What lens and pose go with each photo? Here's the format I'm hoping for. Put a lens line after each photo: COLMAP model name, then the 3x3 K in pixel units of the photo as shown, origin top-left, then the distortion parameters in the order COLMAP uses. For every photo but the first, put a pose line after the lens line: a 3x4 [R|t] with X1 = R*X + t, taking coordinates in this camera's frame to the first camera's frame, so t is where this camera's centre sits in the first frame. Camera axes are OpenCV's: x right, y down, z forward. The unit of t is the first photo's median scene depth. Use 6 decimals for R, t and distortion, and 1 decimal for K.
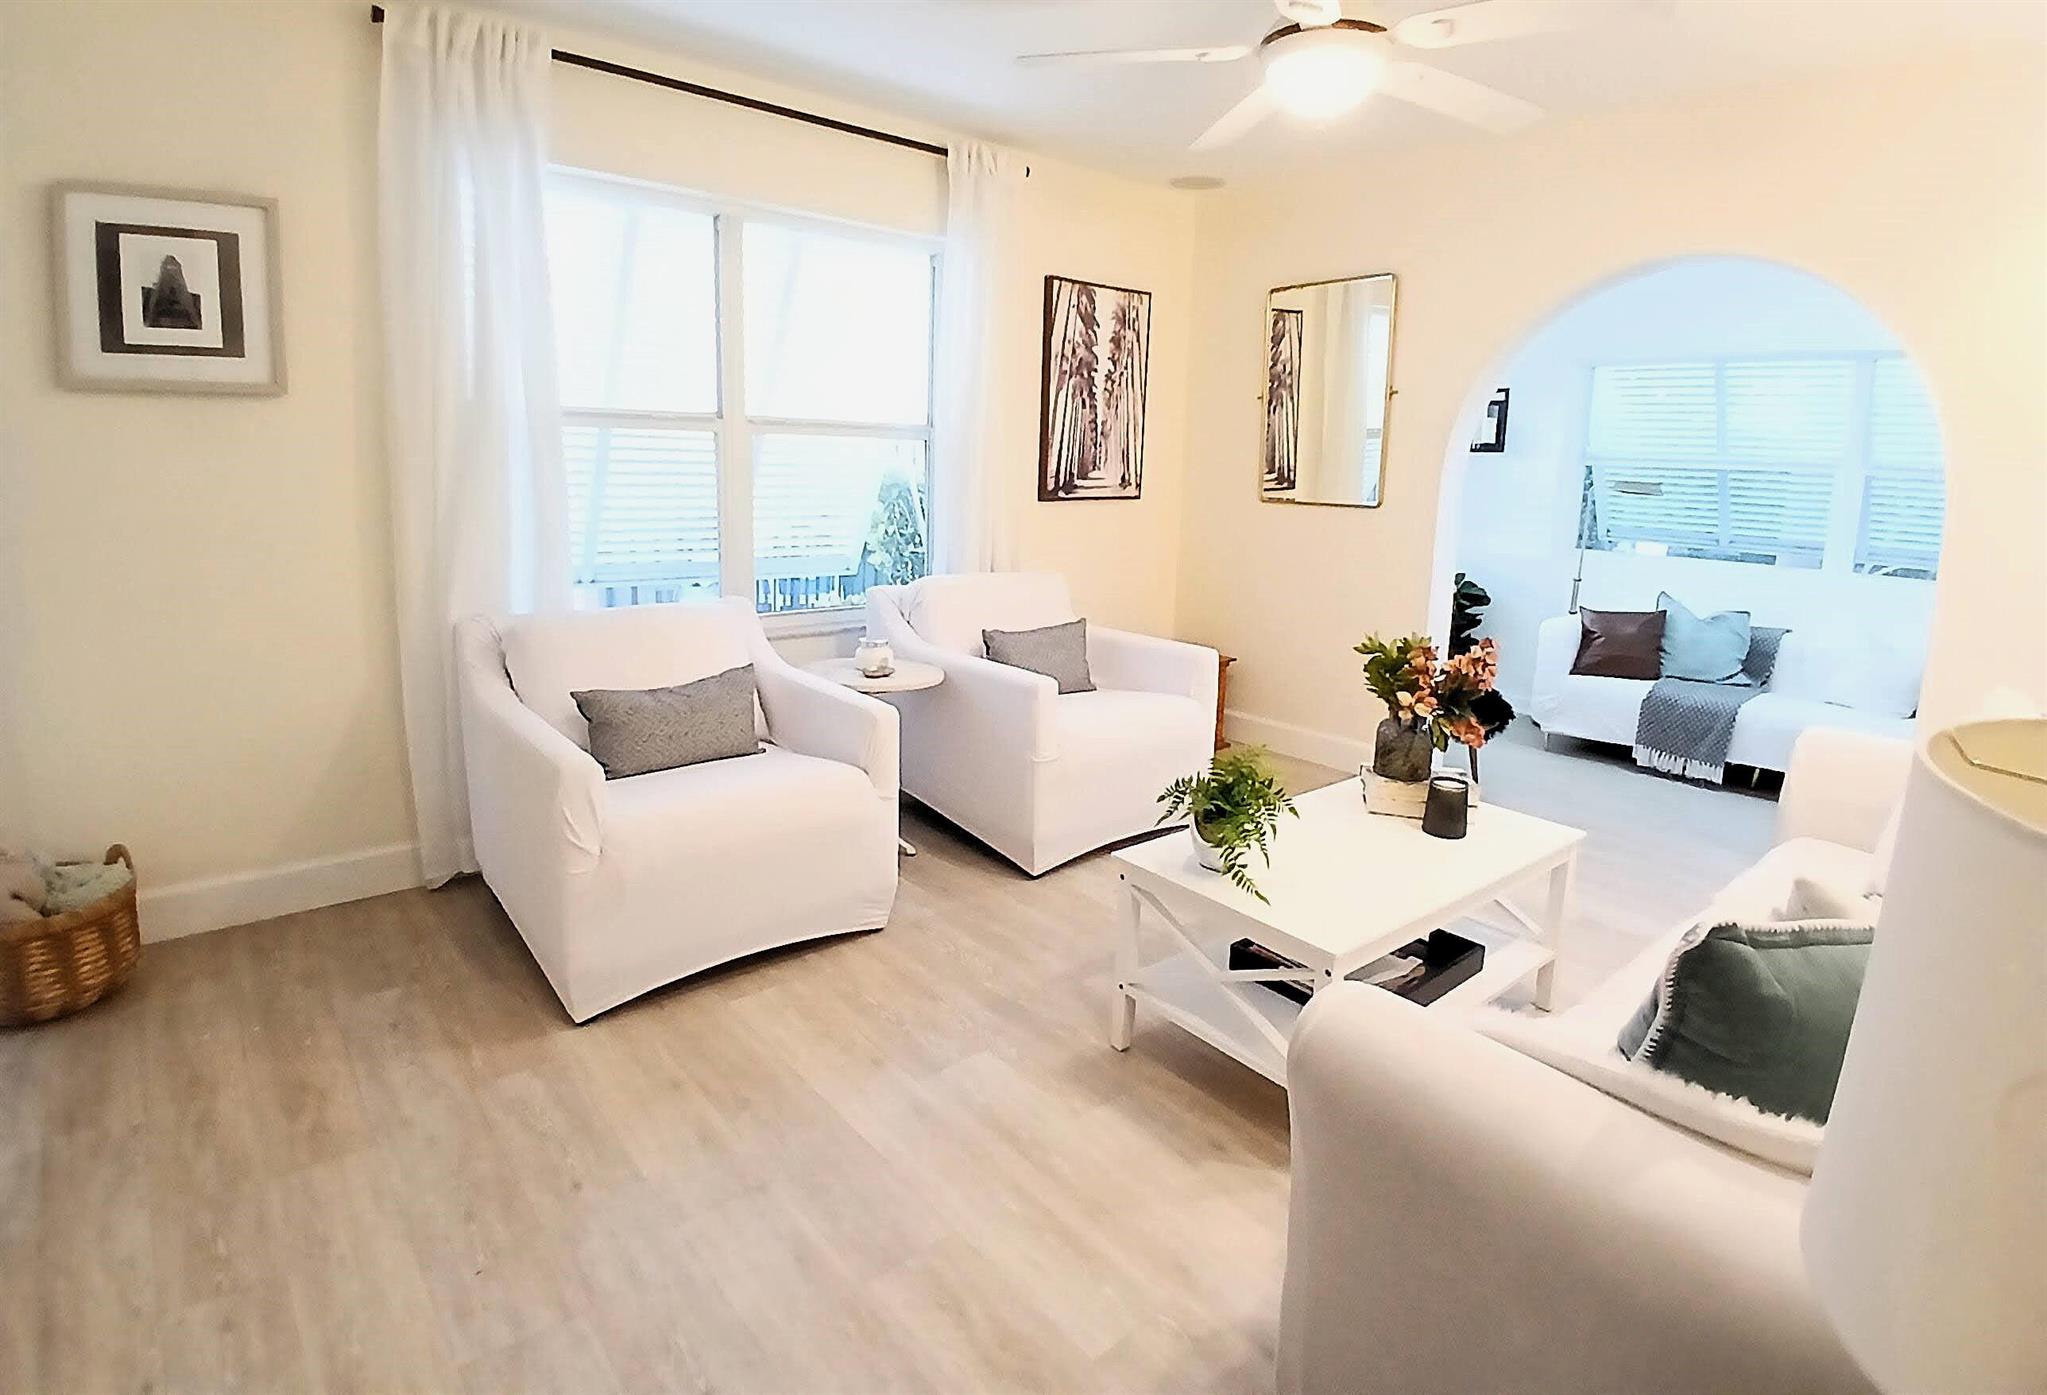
lens RADIAL K [[1031.0, 0, 1023.2], [0, 1031.0, 628.3], [0, 0, 1]] dist [0.013550, -0.058774]
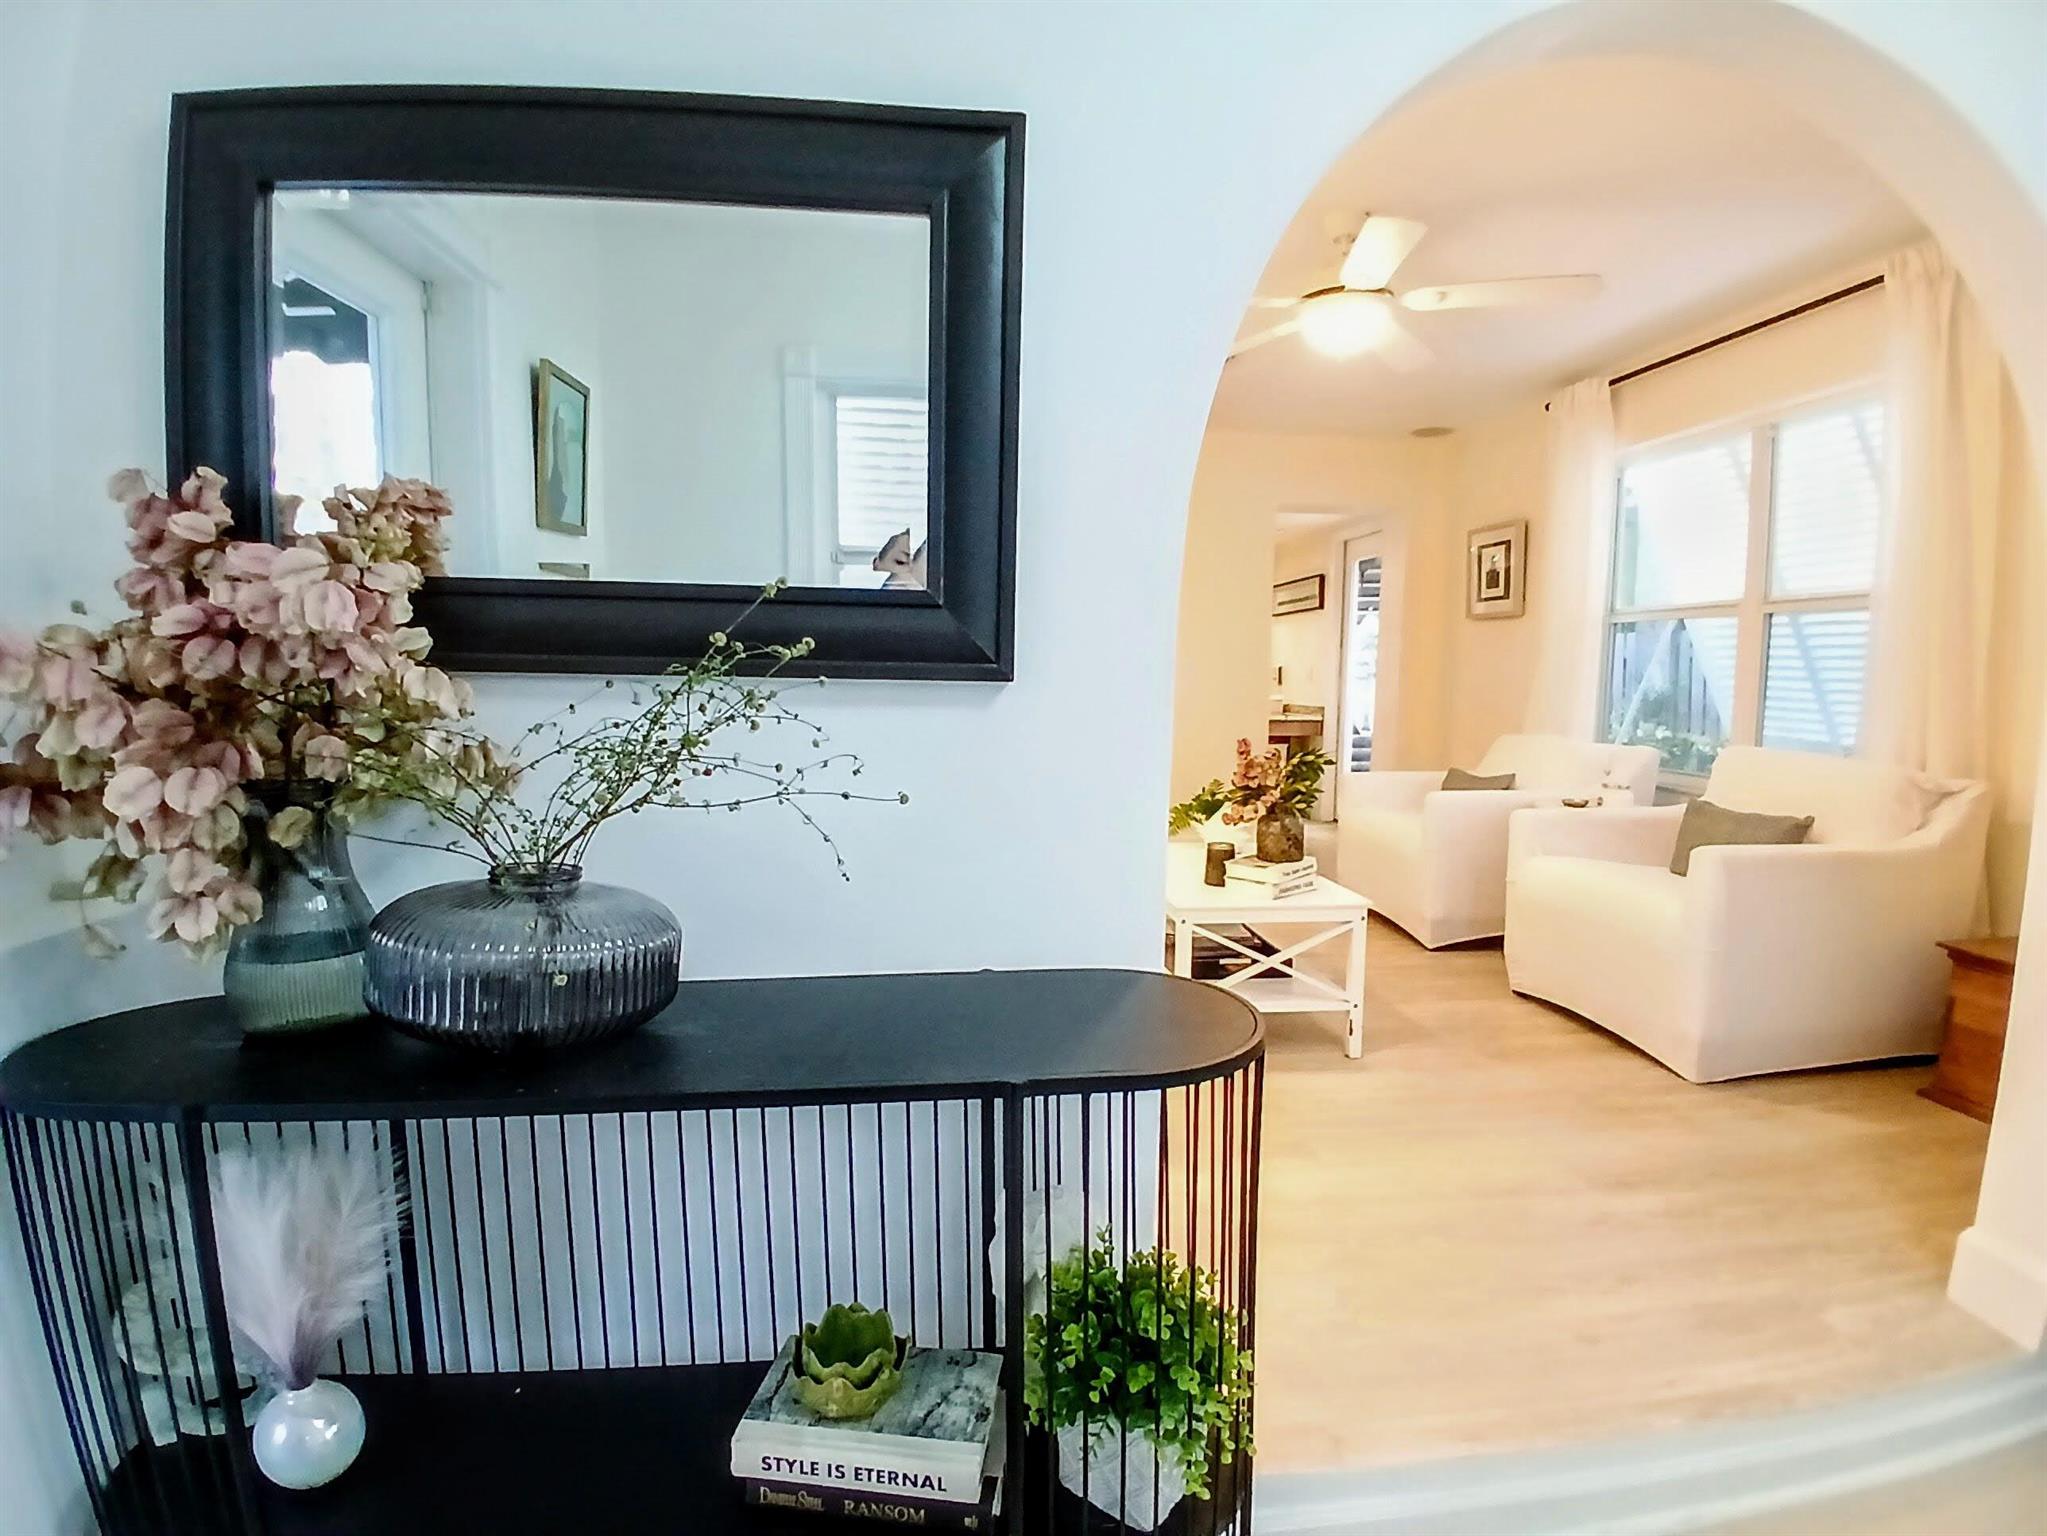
lens RADIAL K [[1037.3, 0, 1017.4], [0, 1037.3, 766.7], [0, 0, 1]] dist [-0.003169, -0.039325]
pose [[-0.541616, 0.042511, -0.839550, 1.040348], [-0.163298, 0.974375, 0.154686, -0.068641], [0.824612, 0.220878, -0.520795, 0.919982]]
